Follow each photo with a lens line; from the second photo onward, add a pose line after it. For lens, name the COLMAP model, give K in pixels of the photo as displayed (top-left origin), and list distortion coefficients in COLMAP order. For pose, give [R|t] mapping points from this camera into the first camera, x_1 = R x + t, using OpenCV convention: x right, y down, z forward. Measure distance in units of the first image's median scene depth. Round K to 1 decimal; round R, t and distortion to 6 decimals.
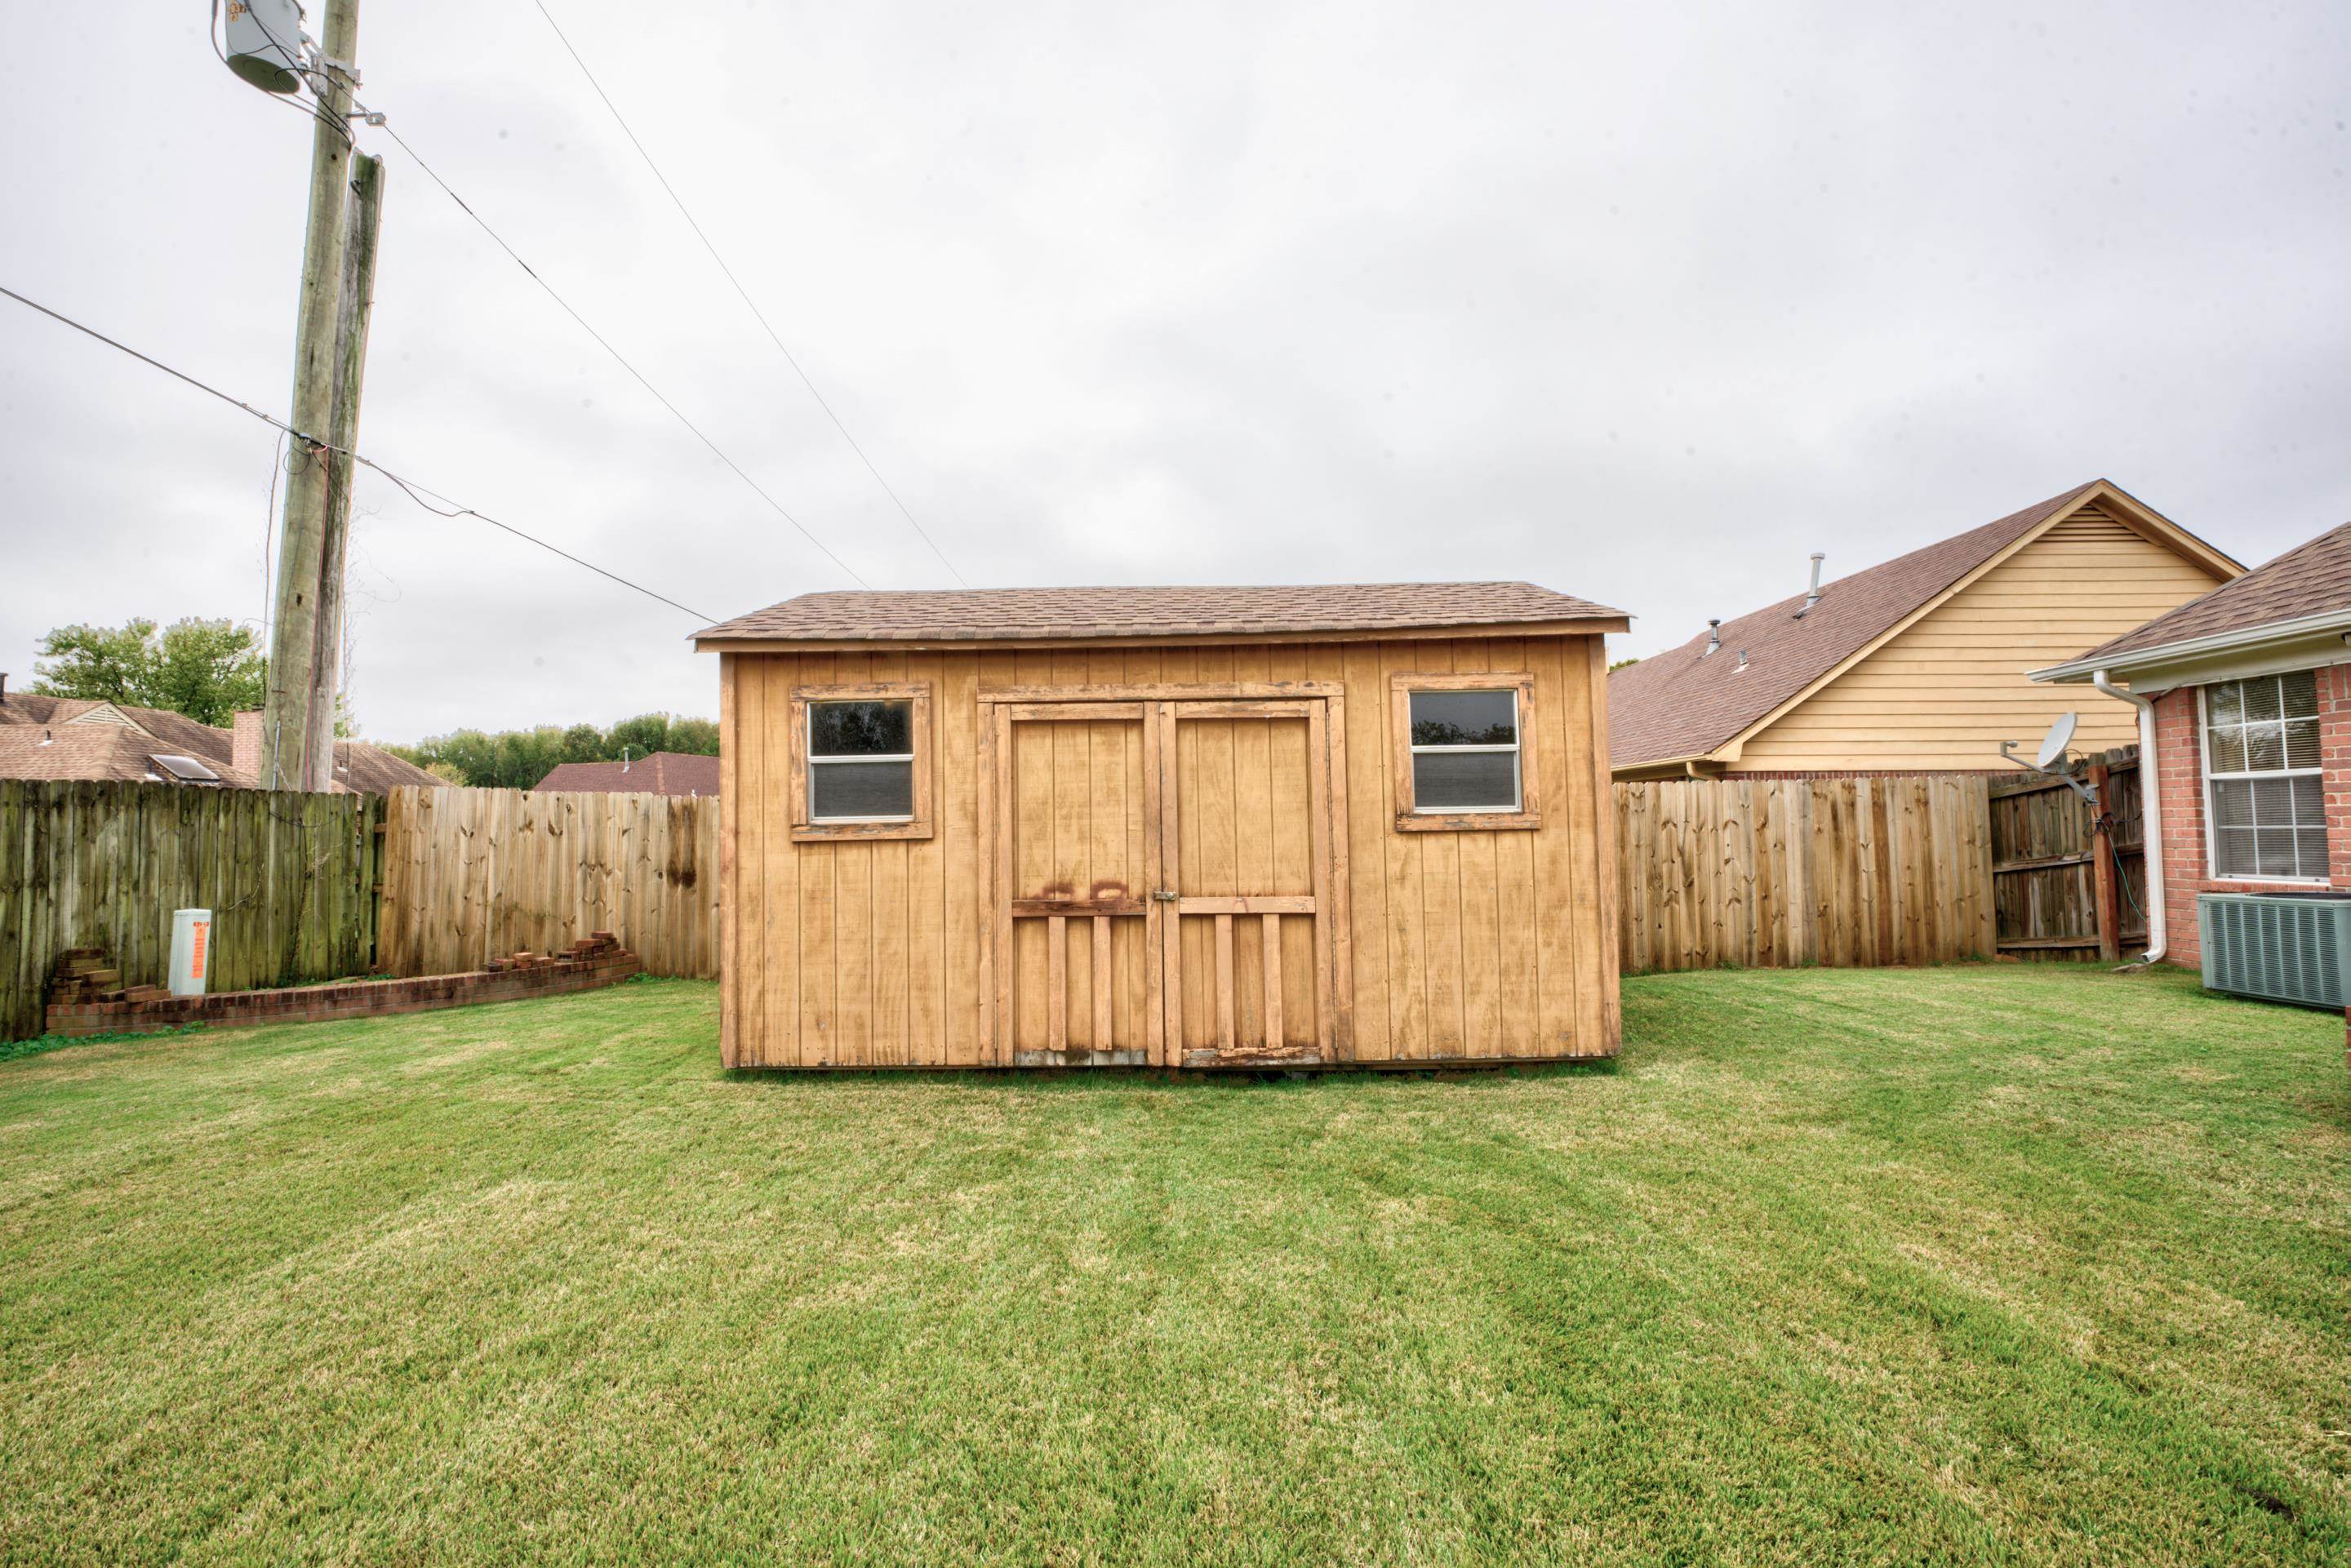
lens RADIAL K [[954.1, 0, 1163.9], [0, 954.1, 783.4], [0, 0, 1]] dist [-0.031284, 0.004236]
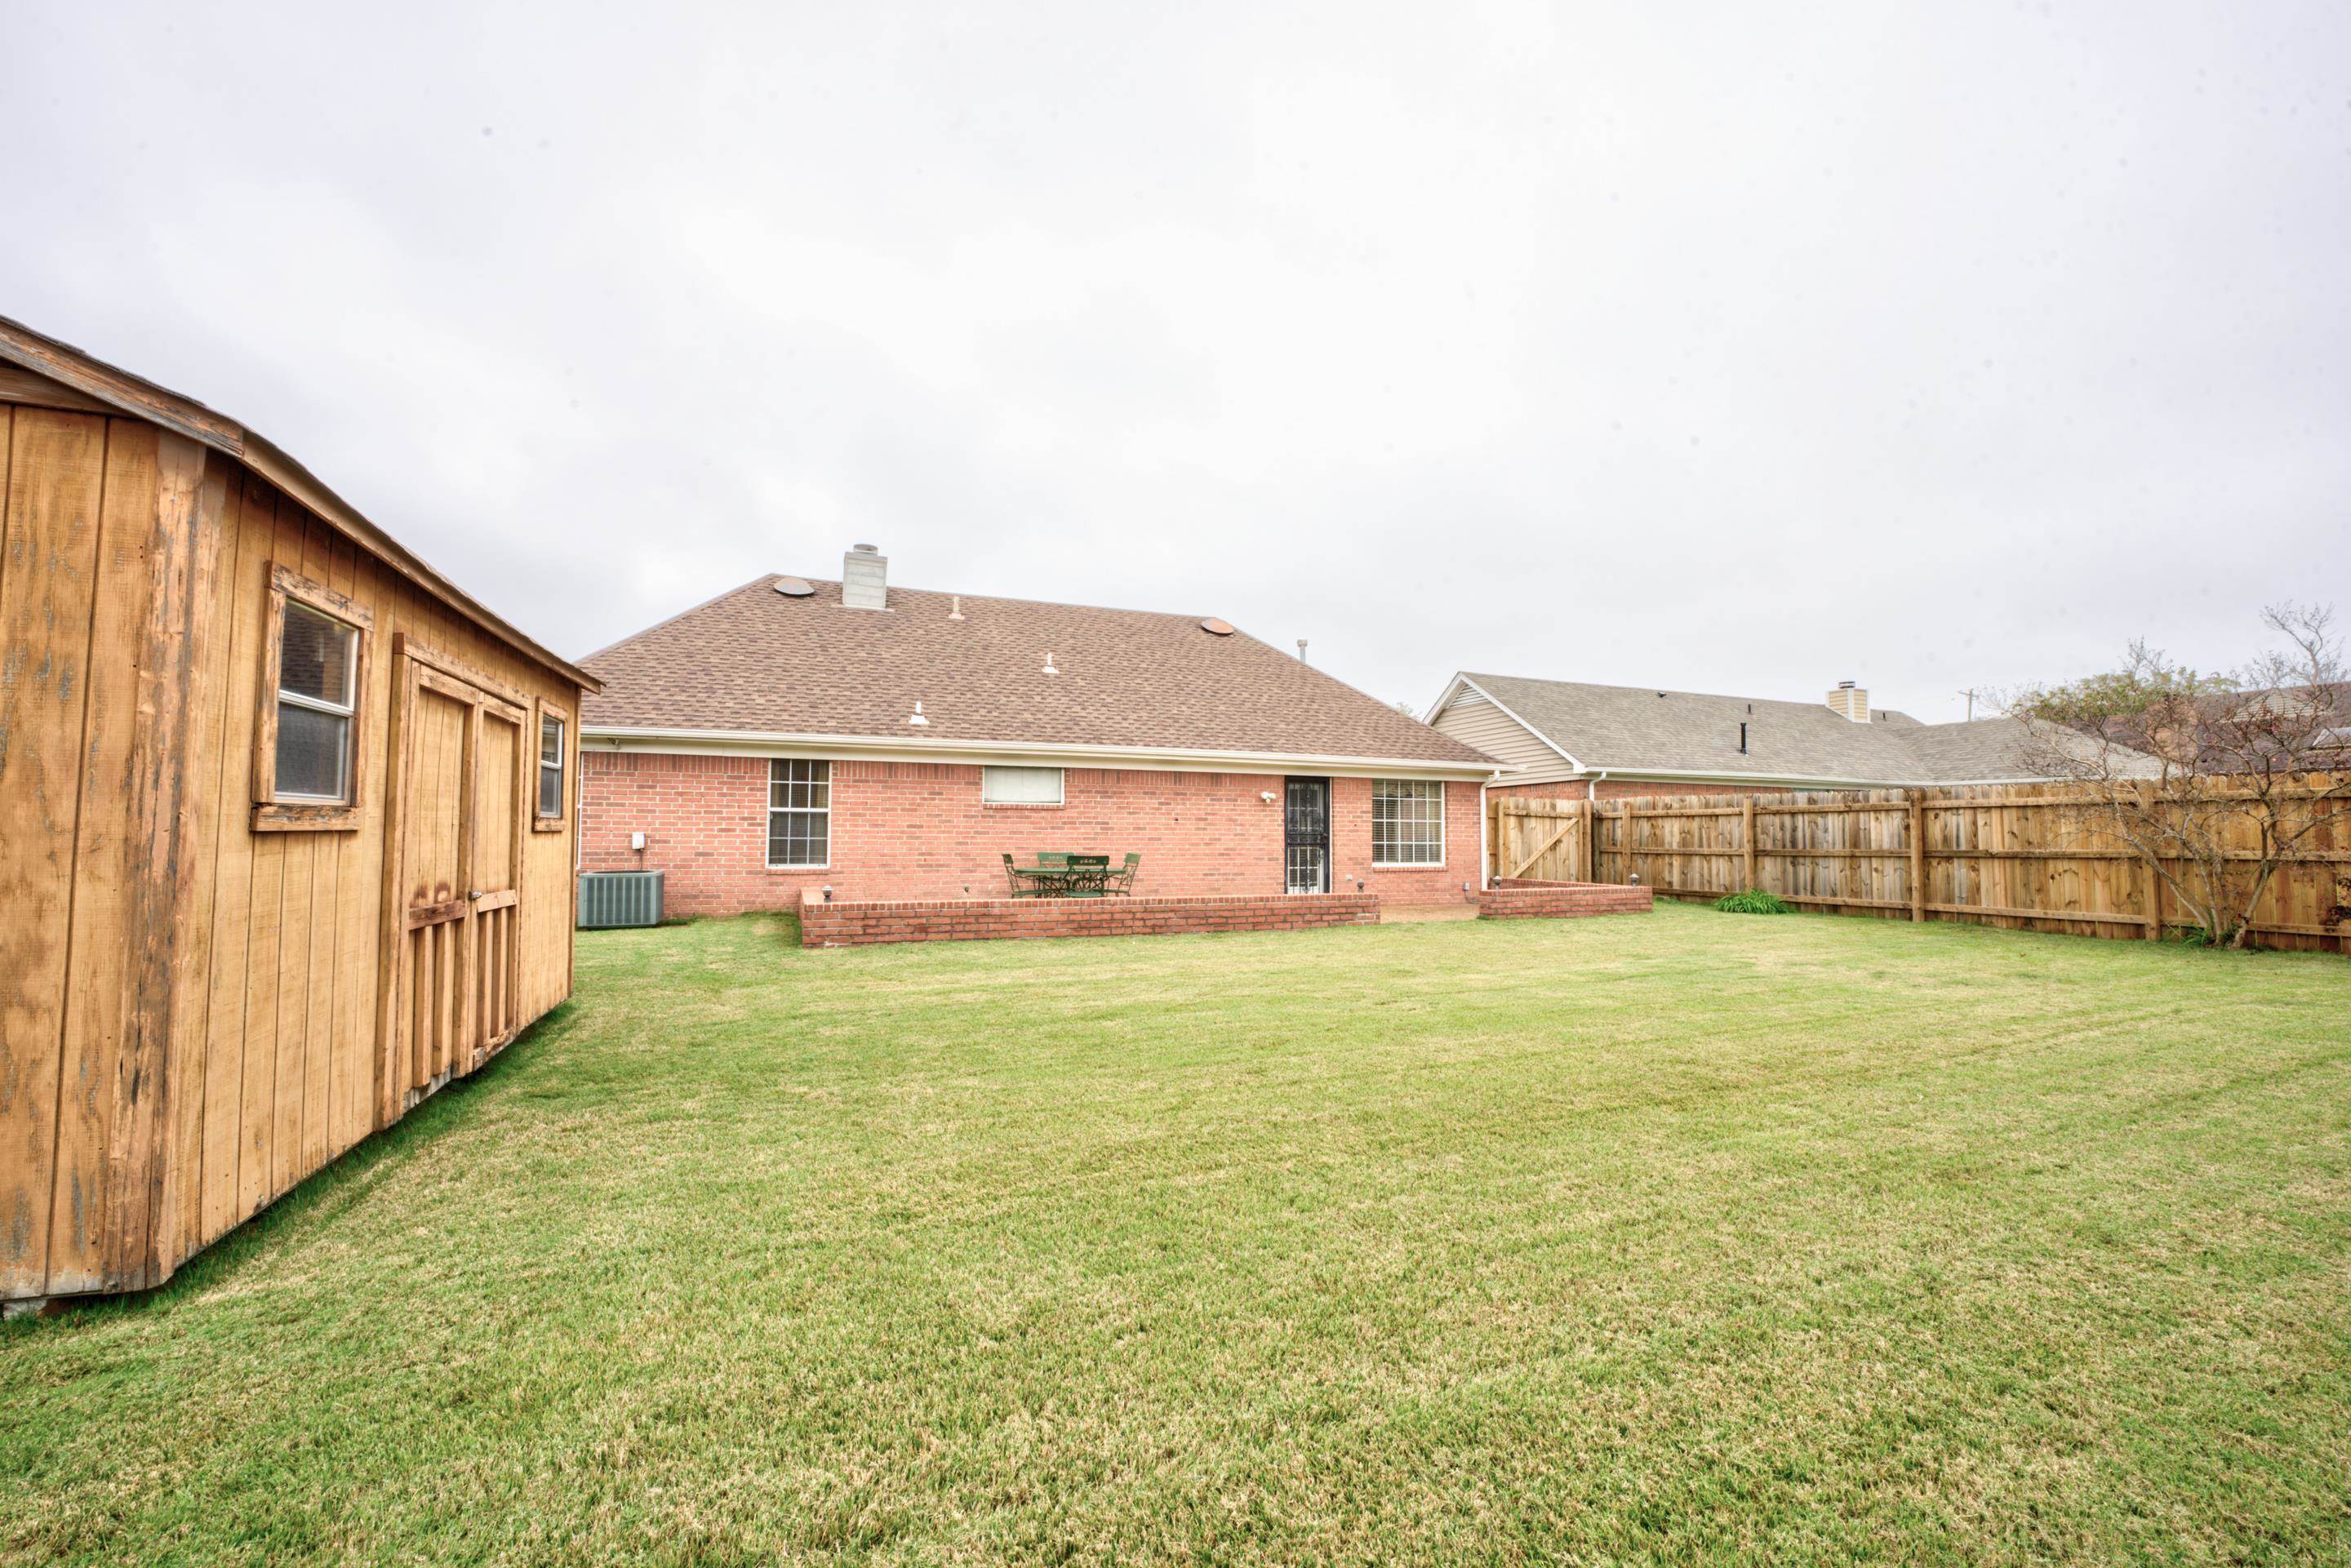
lens RADIAL K [[954.1, 0, 1167.0], [0, 954.1, 783.3], [0, 0, 1]] dist [-0.031284, 0.004236]
pose [[-0.362746, 0.062646, 0.929780, -1.109300], [-0.049971, 0.994995, -0.086536, 0.052909], [-0.930547, -0.077852, -0.357800, 0.691357]]
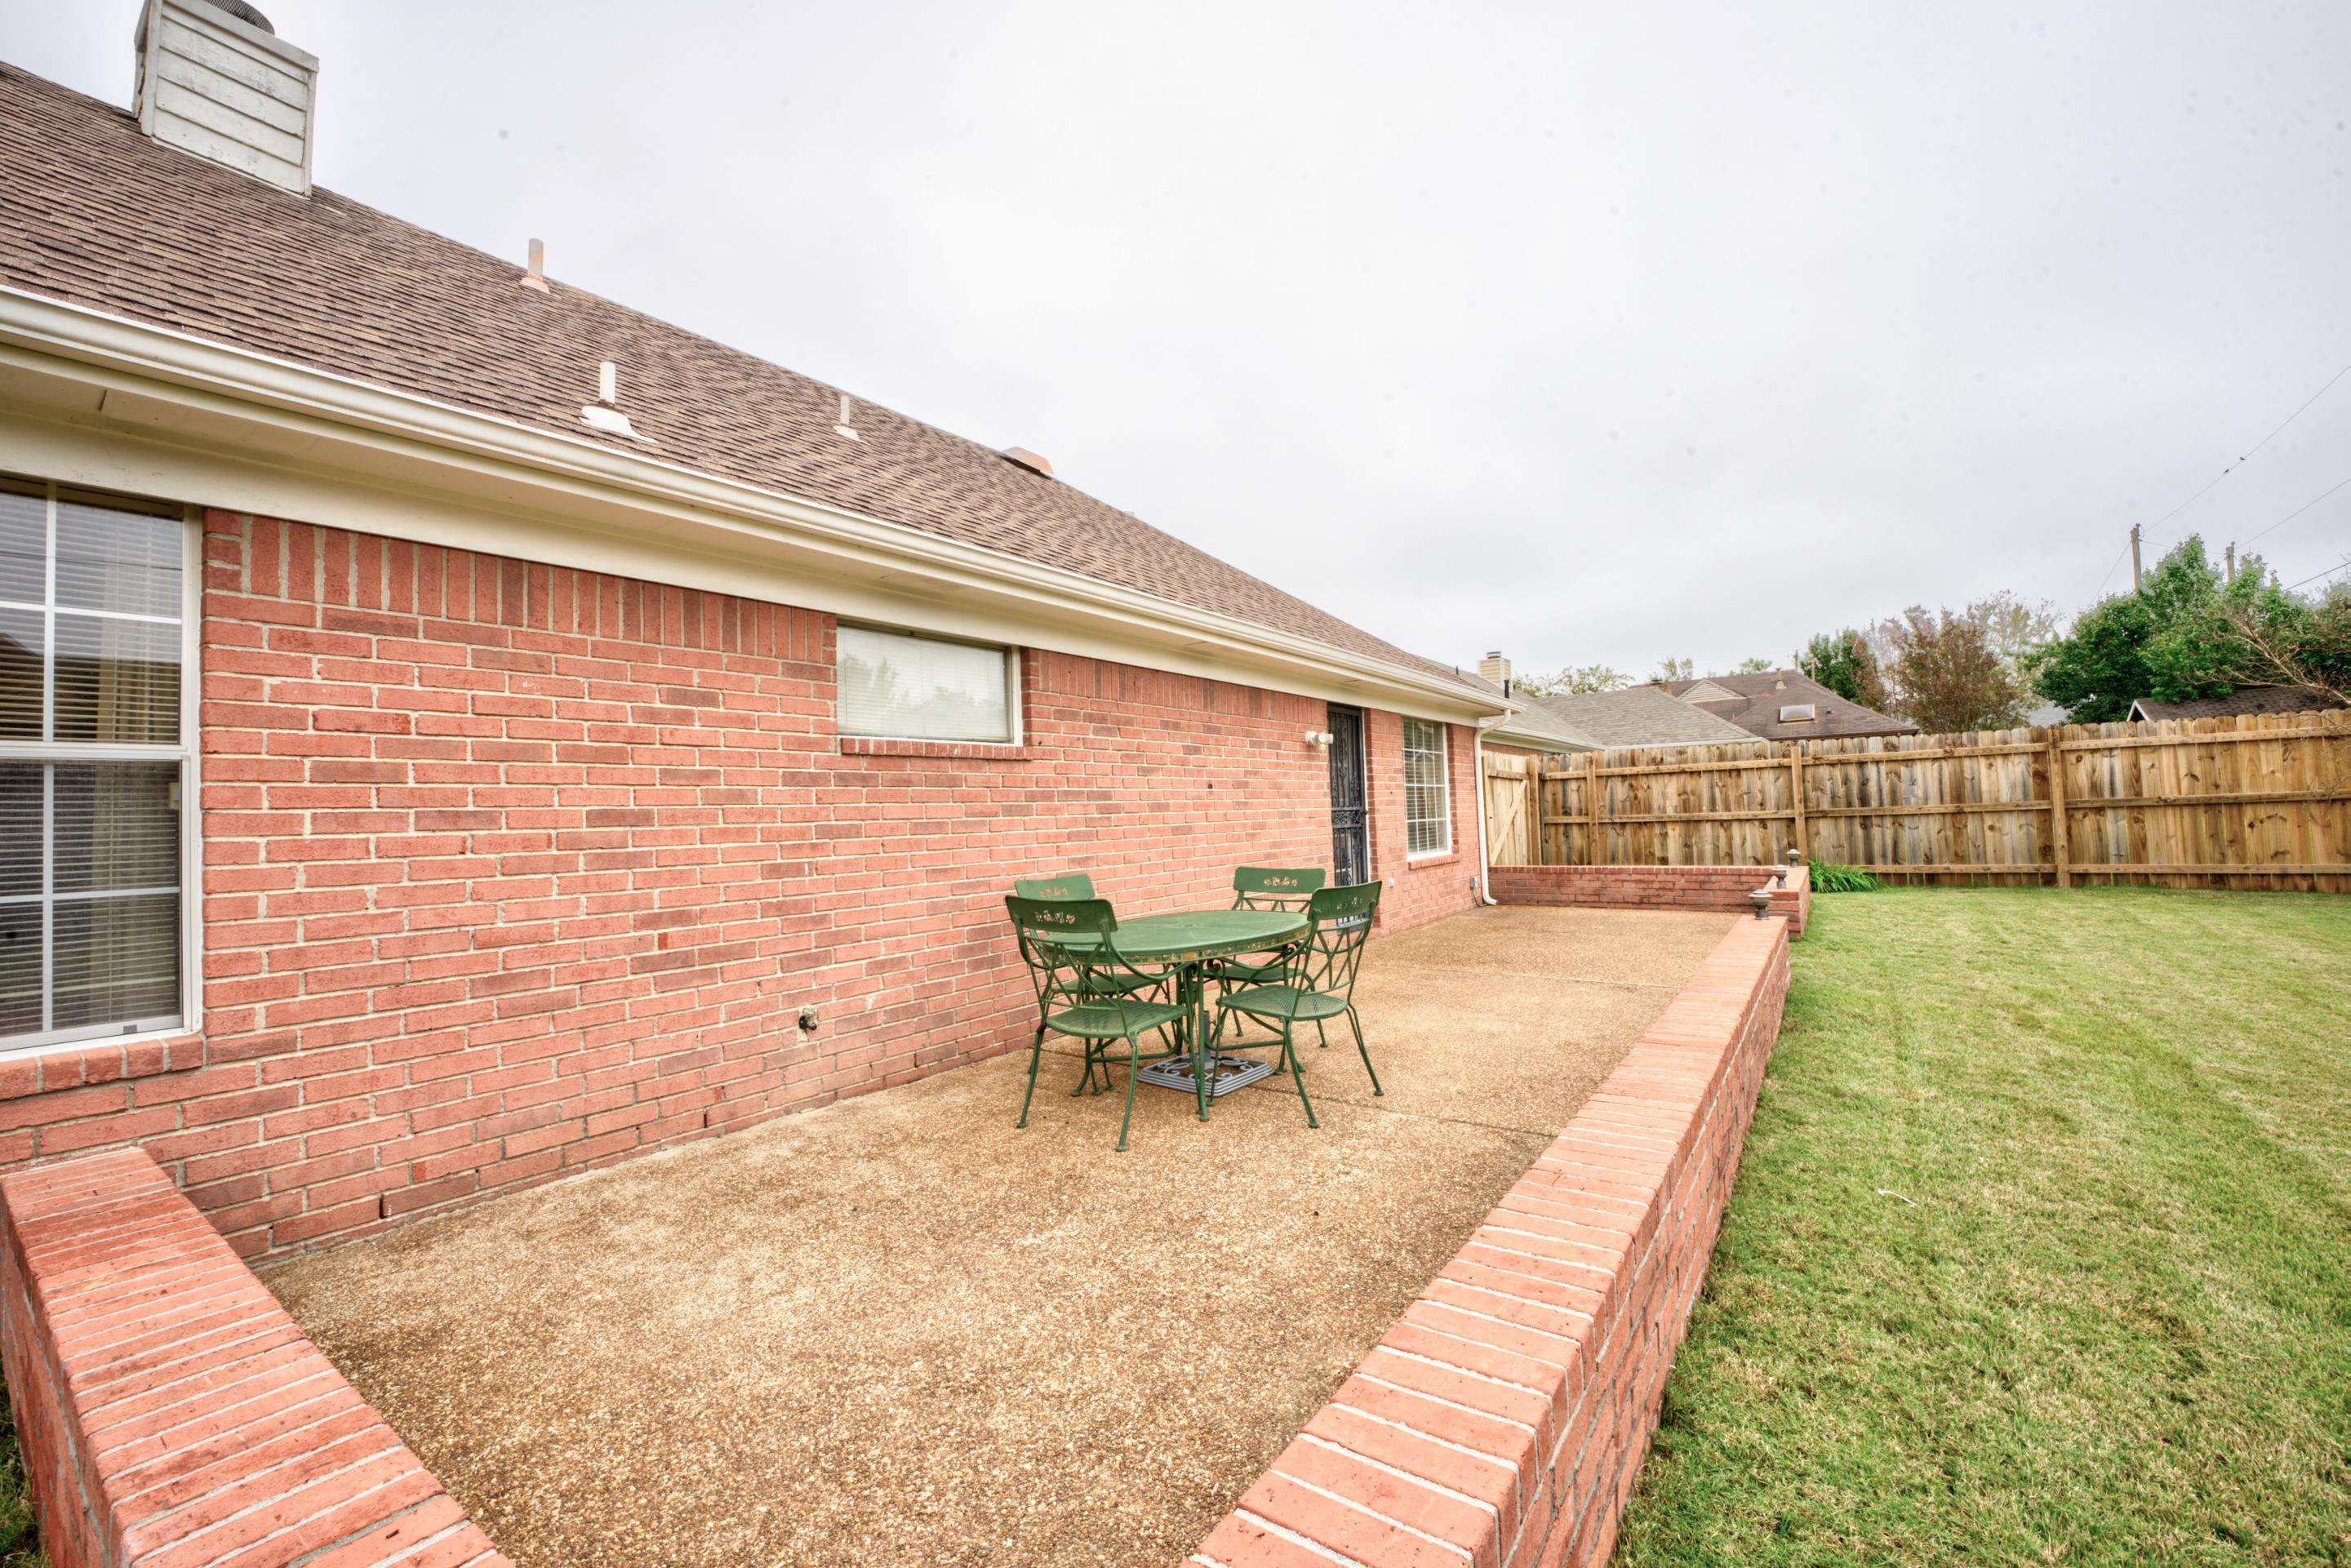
lens RADIAL K [[954.1, 0, 1173.3], [0, 954.1, 780.5], [0, 0, 1]] dist [-0.031284, 0.004236]
pose [[-0.813825, 0.063916, 0.577584, 0.794495], [0.015755, 0.995994, -0.088018, 0.019824], [-0.580896, -0.062532, -0.811572, 0.713007]]
